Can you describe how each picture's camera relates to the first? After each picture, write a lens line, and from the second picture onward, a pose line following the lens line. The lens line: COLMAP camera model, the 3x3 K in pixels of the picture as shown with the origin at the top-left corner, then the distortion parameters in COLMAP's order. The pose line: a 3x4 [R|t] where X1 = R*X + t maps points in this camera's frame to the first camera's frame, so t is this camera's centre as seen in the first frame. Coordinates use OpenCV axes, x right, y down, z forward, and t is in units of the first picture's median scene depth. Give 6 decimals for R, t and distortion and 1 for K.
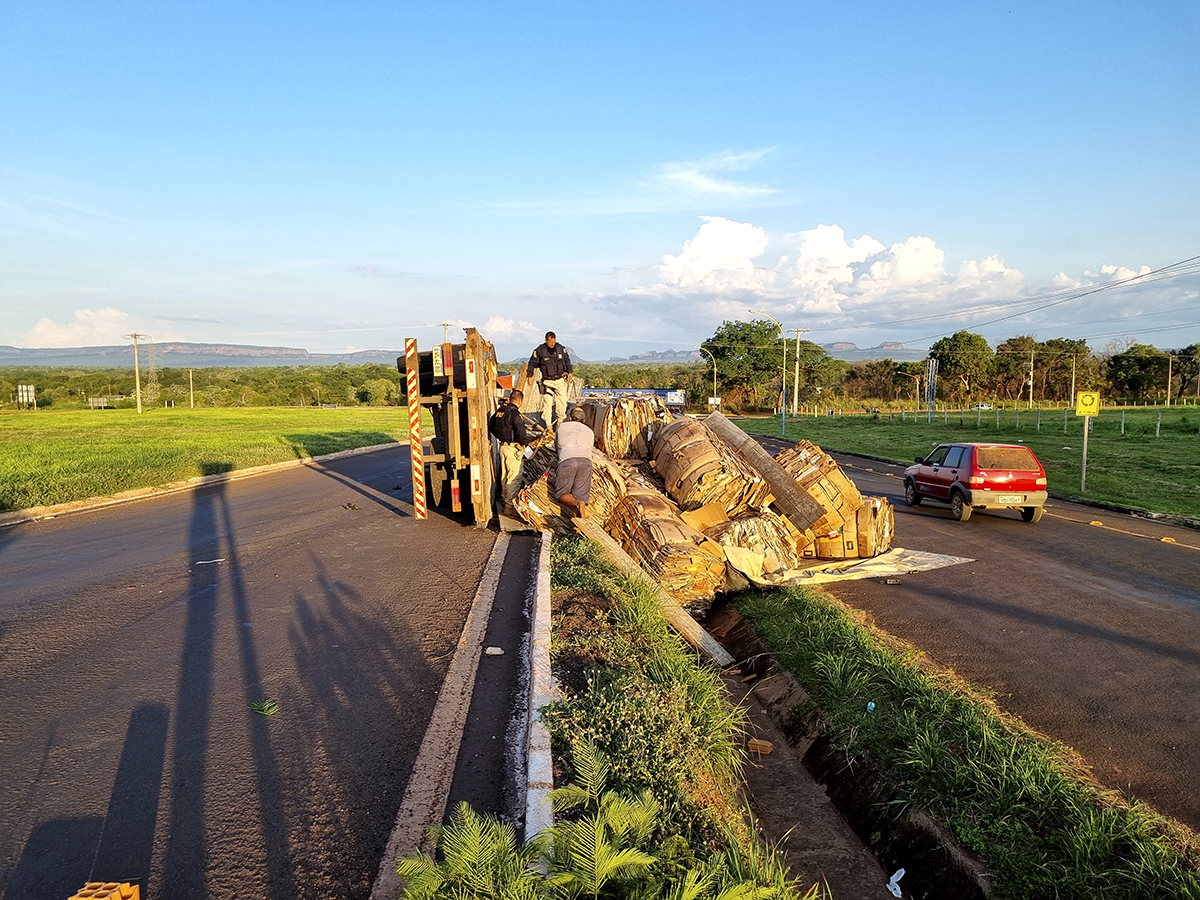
lens RADIAL K [[906.9, 0, 587.8], [0, 906.9, 464.5], [0, 0, 1]] dist [0.056012, -0.043415]
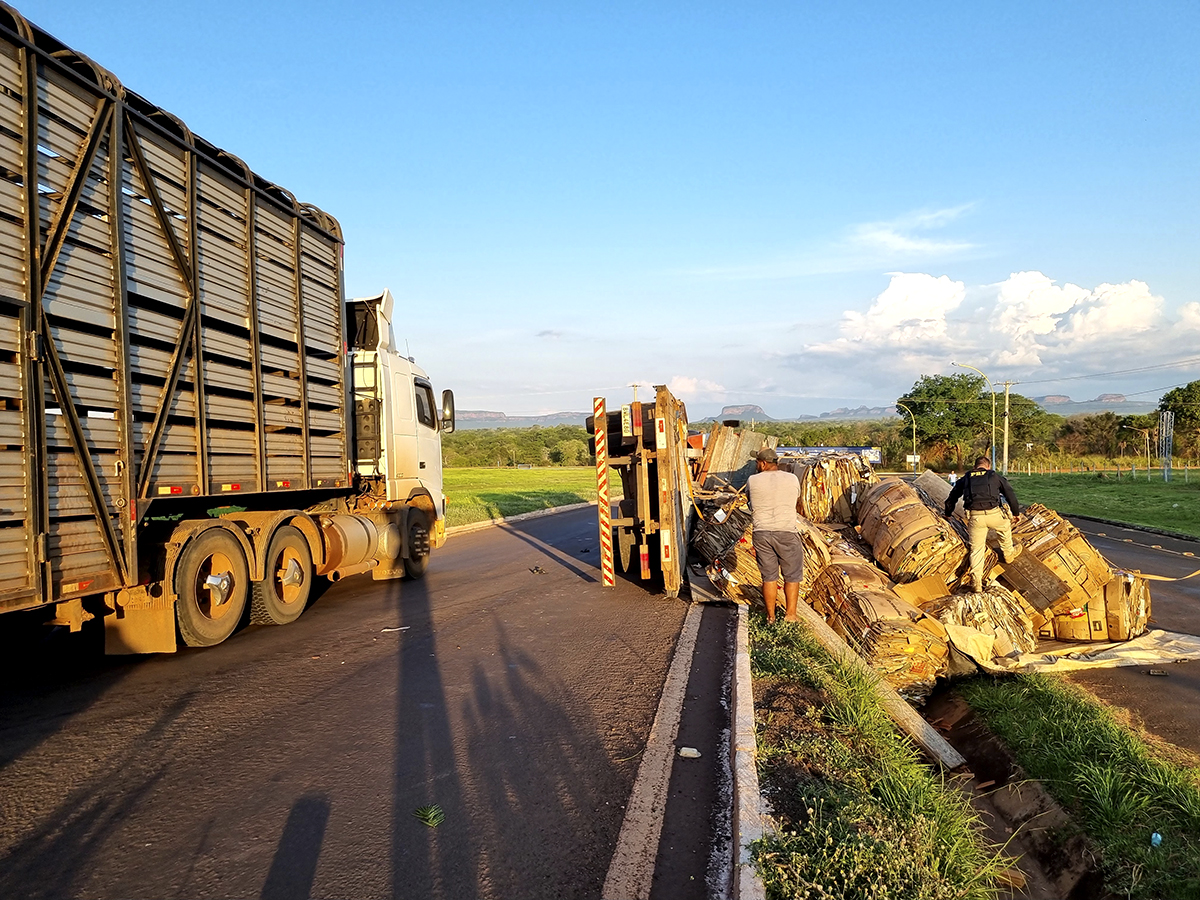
lens RADIAL K [[906.9, 0, 614.0], [0, 906.9, 460.5], [0, 0, 1]] dist [0.056012, -0.043415]
pose [[0.984278, -0.006555, -0.176504, -0.009066], [-0.005695, 0.997614, -0.068806, -0.005572], [0.176534, 0.068730, 0.981892, 0.057697]]
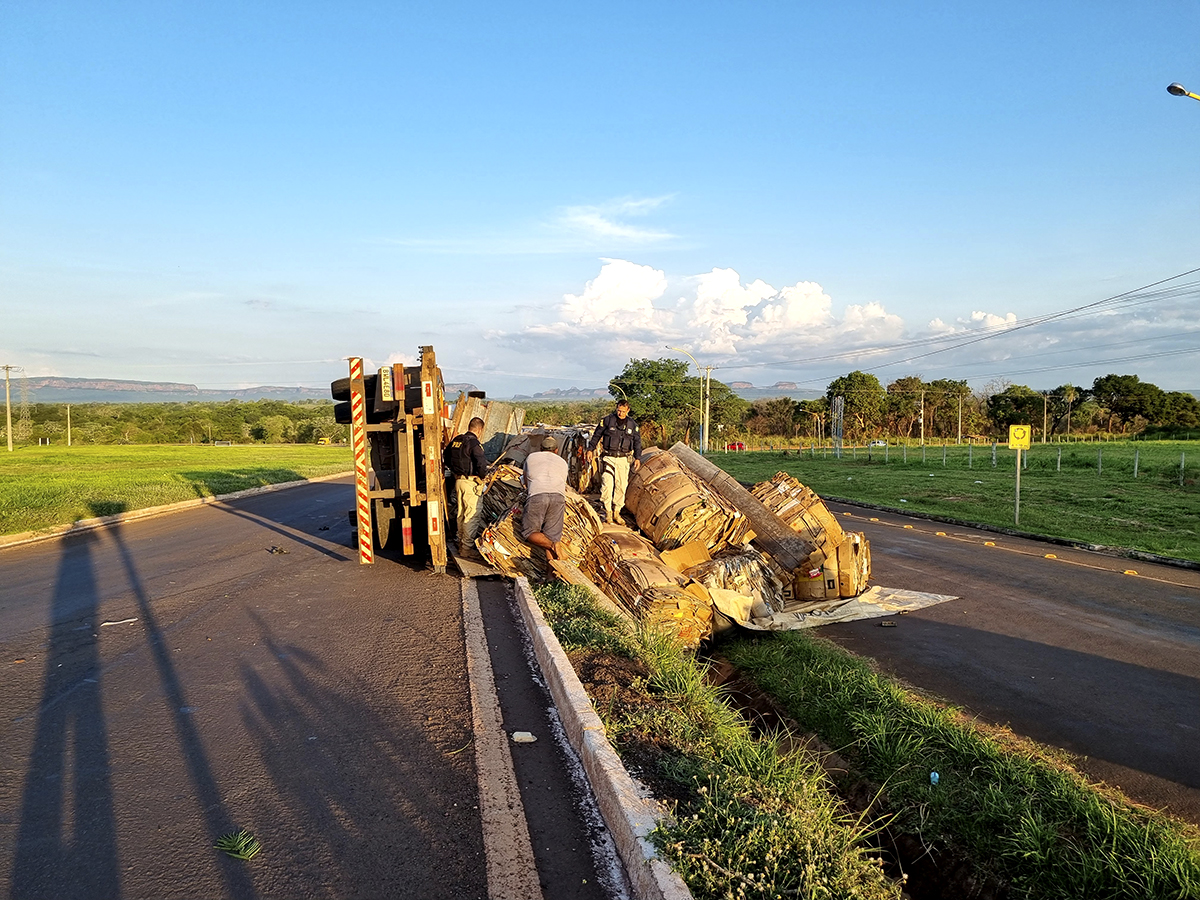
lens RADIAL K [[906.9, 0, 595.1], [0, 906.9, 459.7], [0, 0, 1]] dist [0.056012, -0.043415]
pose [[0.993615, -0.002839, 0.112788, -0.062840], [0.008078, 0.998908, -0.046022, 0.002151], [-0.112534, 0.046639, 0.992553, 0.101096]]
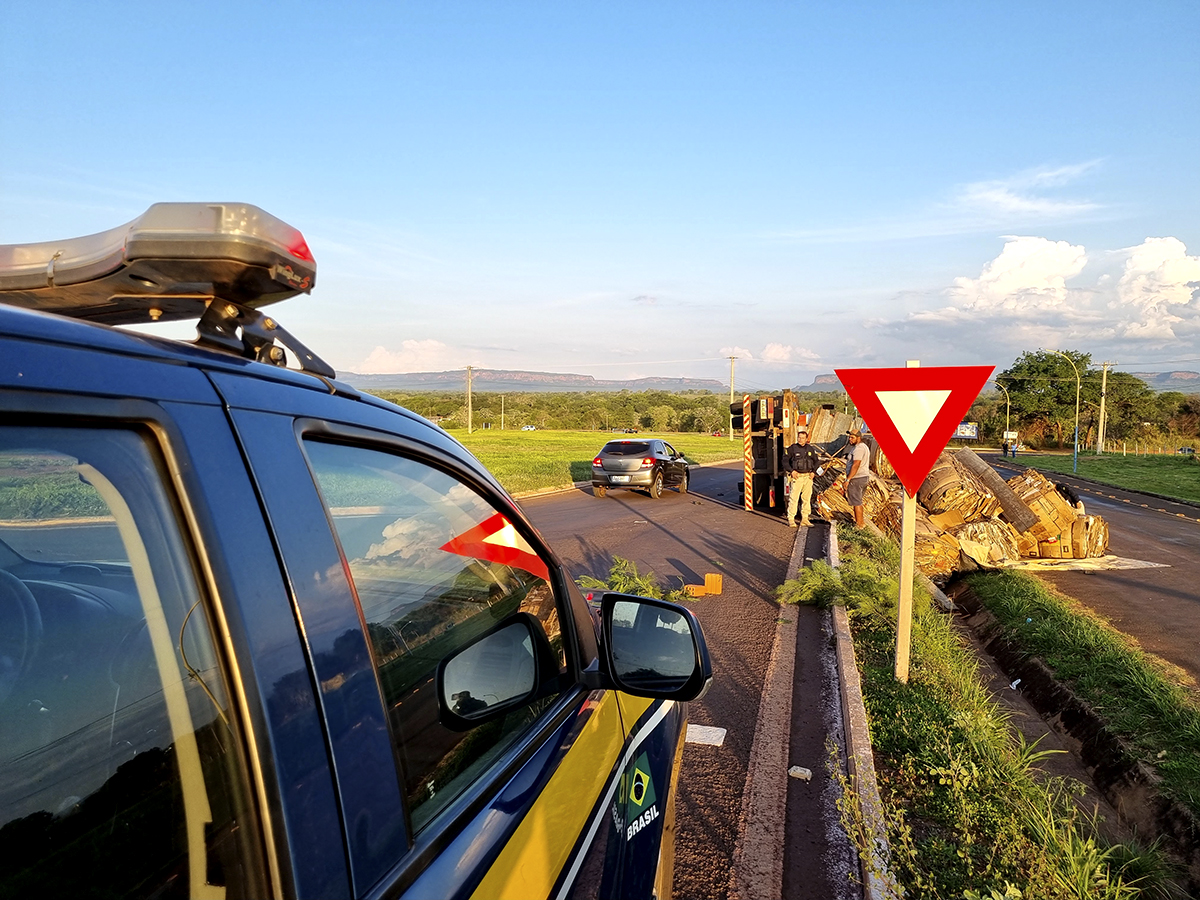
lens RADIAL K [[906.9, 0, 591.4], [0, 906.9, 451.2], [0, 0, 1]] dist [0.056012, -0.043415]
pose [[0.955614, 0.031832, -0.292896, 0.010537], [-0.044723, 0.998298, -0.037420, 0.028709], [0.291207, 0.048859, 0.955412, -0.553631]]
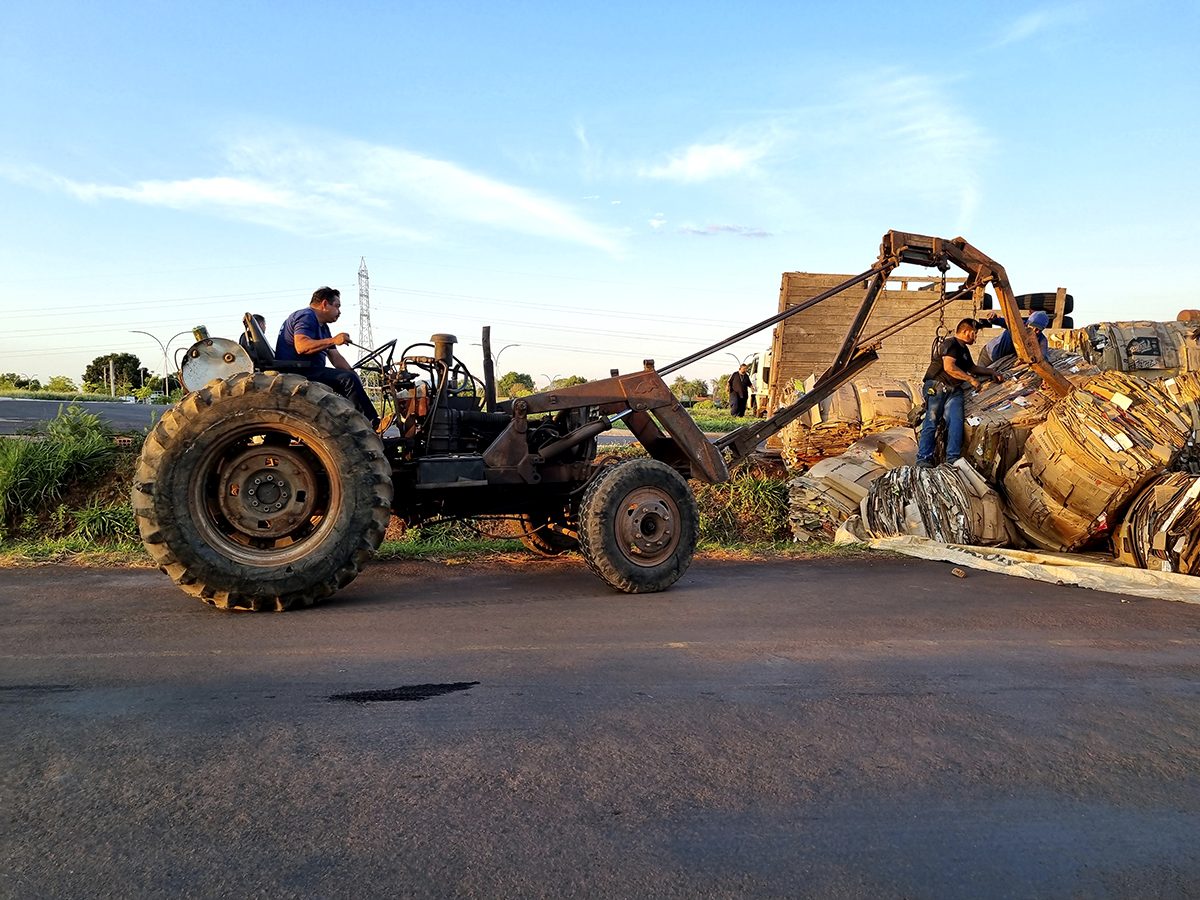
lens RADIAL K [[906.9, 0, 590.1], [0, 906.9, 466.0], [0, 0, 1]] dist [0.056012, -0.043415]
pose [[0.066262, 0.076255, -0.994884, 0.929900], [-0.087805, 0.993653, 0.070312, 0.028035], [0.993931, 0.082697, 0.072537, 0.654245]]
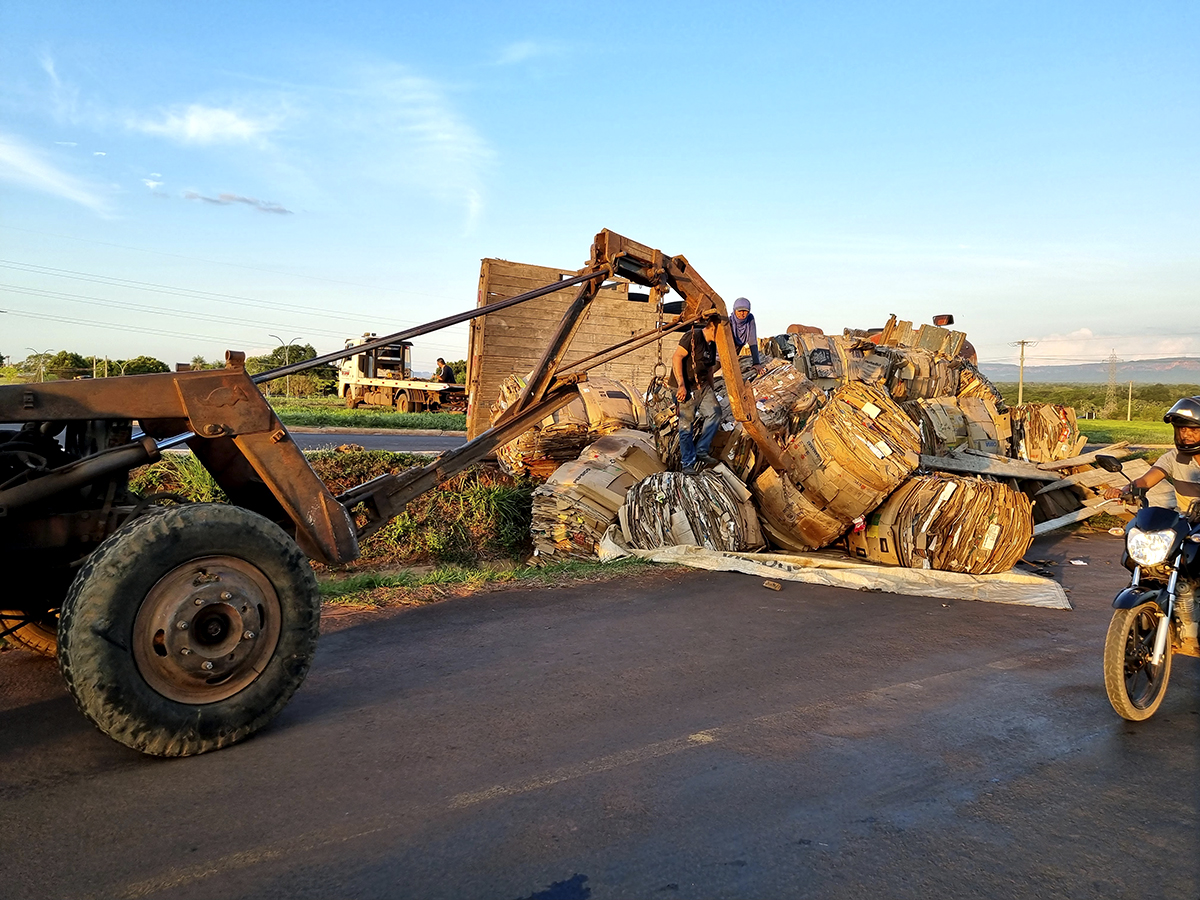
lens RADIAL K [[906.9, 0, 589.7], [0, 906.9, 456.7], [0, 0, 1]] dist [0.056012, -0.043415]
pose [[0.547593, 0.075975, -0.833288, 0.760701], [-0.097967, 0.994841, 0.026326, 0.033002], [0.830990, 0.067219, 0.552212, 0.511011]]
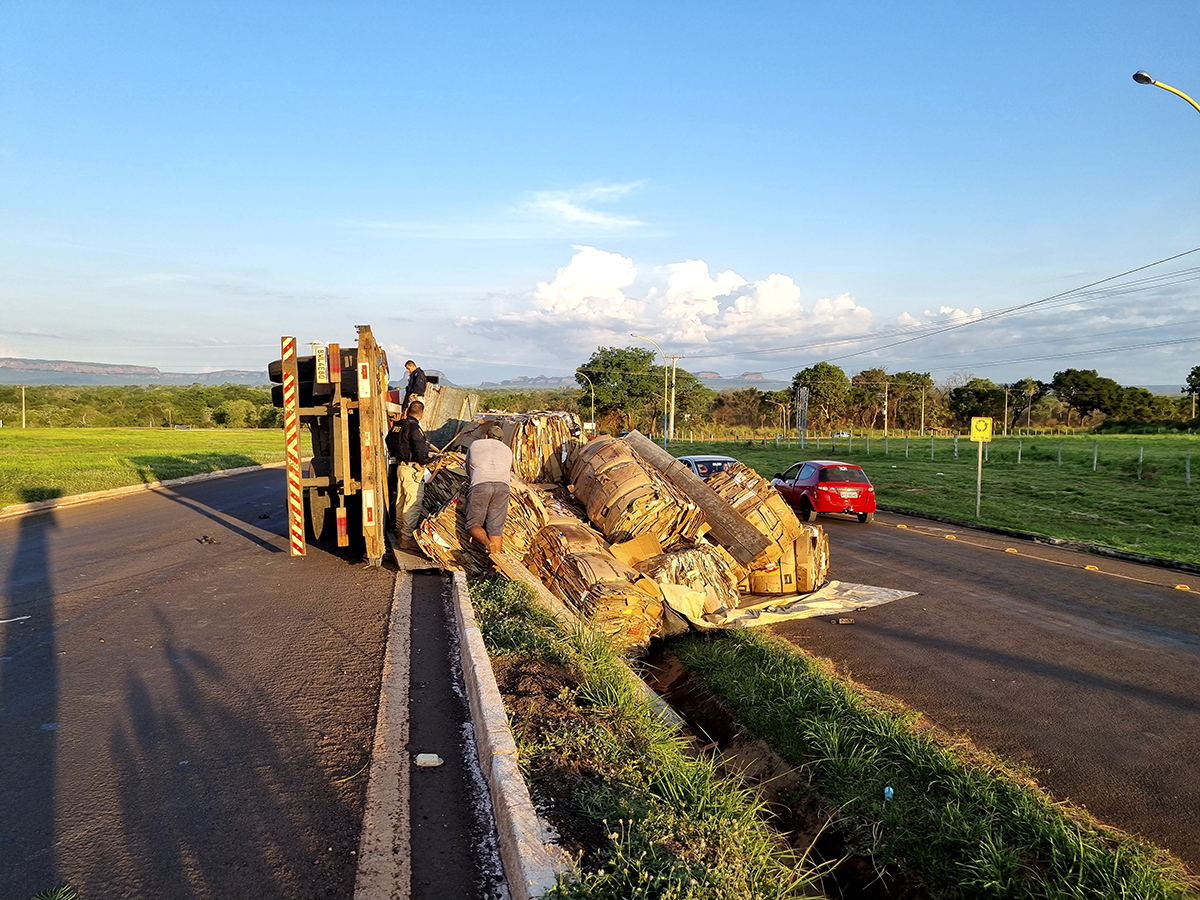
lens RADIAL K [[906.9, 0, 588.3], [0, 906.9, 447.1], [0, 0, 1]] dist [0.056012, -0.043415]
pose [[0.989955, 0.007134, 0.141203, -0.039946], [-0.000515, 0.998901, -0.046858, 0.000364], [-0.141382, 0.046315, 0.988871, 0.139740]]
